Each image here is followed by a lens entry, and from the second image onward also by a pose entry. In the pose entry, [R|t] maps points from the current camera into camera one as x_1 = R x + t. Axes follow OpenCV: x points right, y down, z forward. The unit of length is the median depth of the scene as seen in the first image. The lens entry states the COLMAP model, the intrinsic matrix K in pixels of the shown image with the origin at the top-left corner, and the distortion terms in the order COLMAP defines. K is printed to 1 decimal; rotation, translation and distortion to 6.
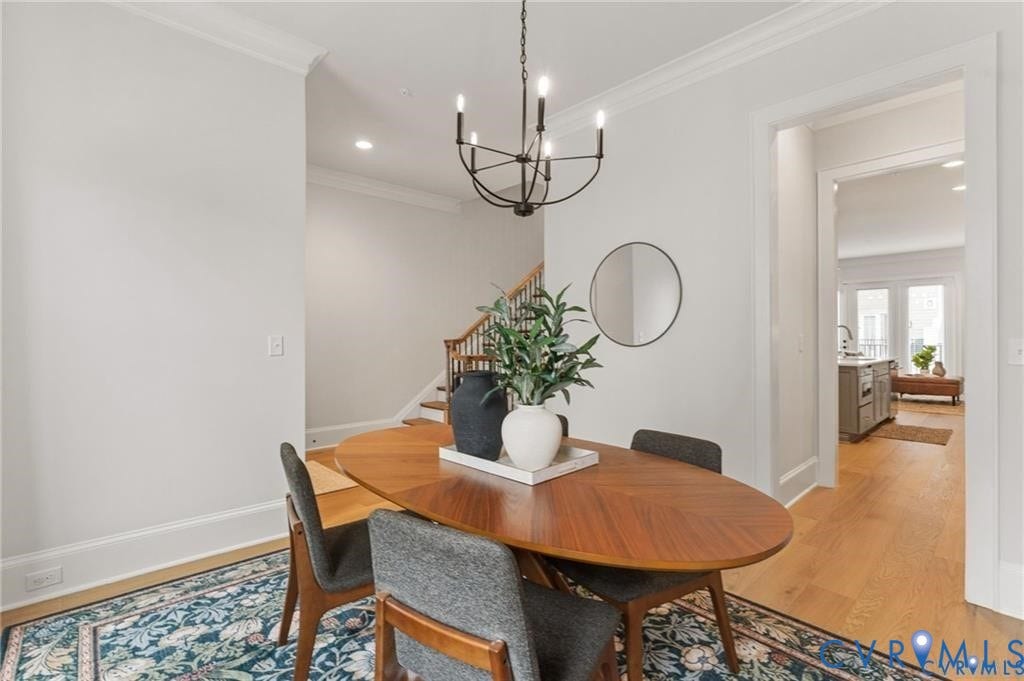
lens RADIAL K [[463.3, 0, 515.1], [0, 463.3, 333.6], [0, 0, 1]] dist [0.000263, -0.000019]
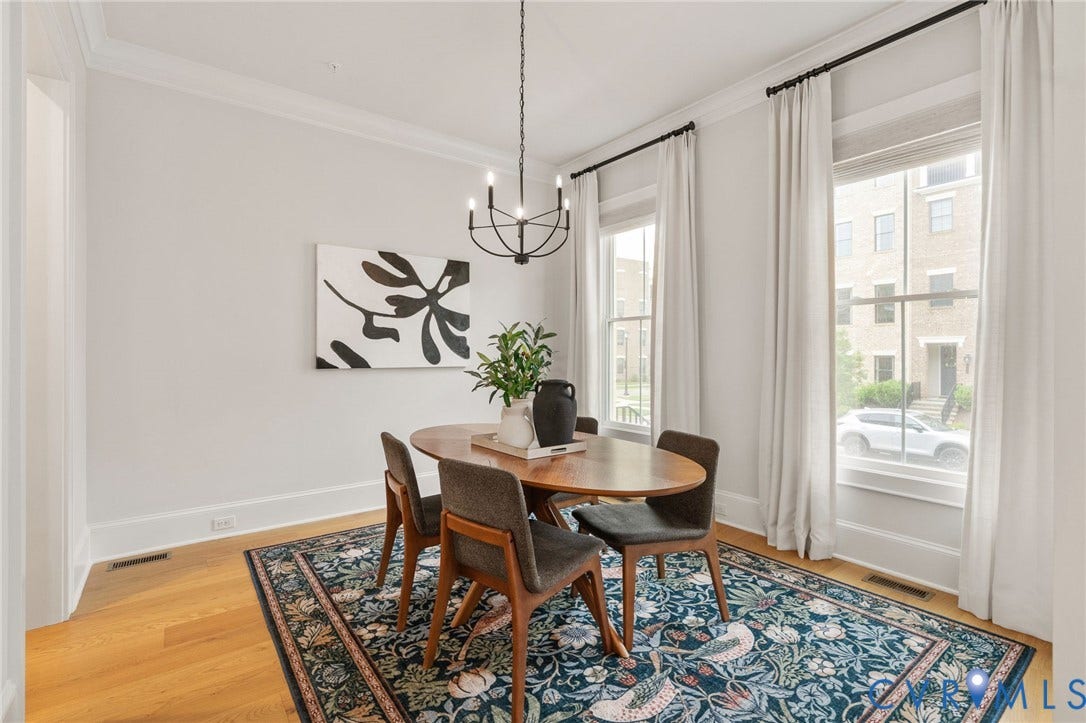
lens RADIAL K [[491.3, 0, 541.8], [0, 491.3, 359.5], [0, 0, 1]] dist [0.000263, -0.000019]
pose [[-0.993627, 0.001189, 0.112712, -0.182219], [0.001857, 0.999981, 0.005814, 0.013941], [-0.112703, 0.005986, -0.993611, 2.204668]]
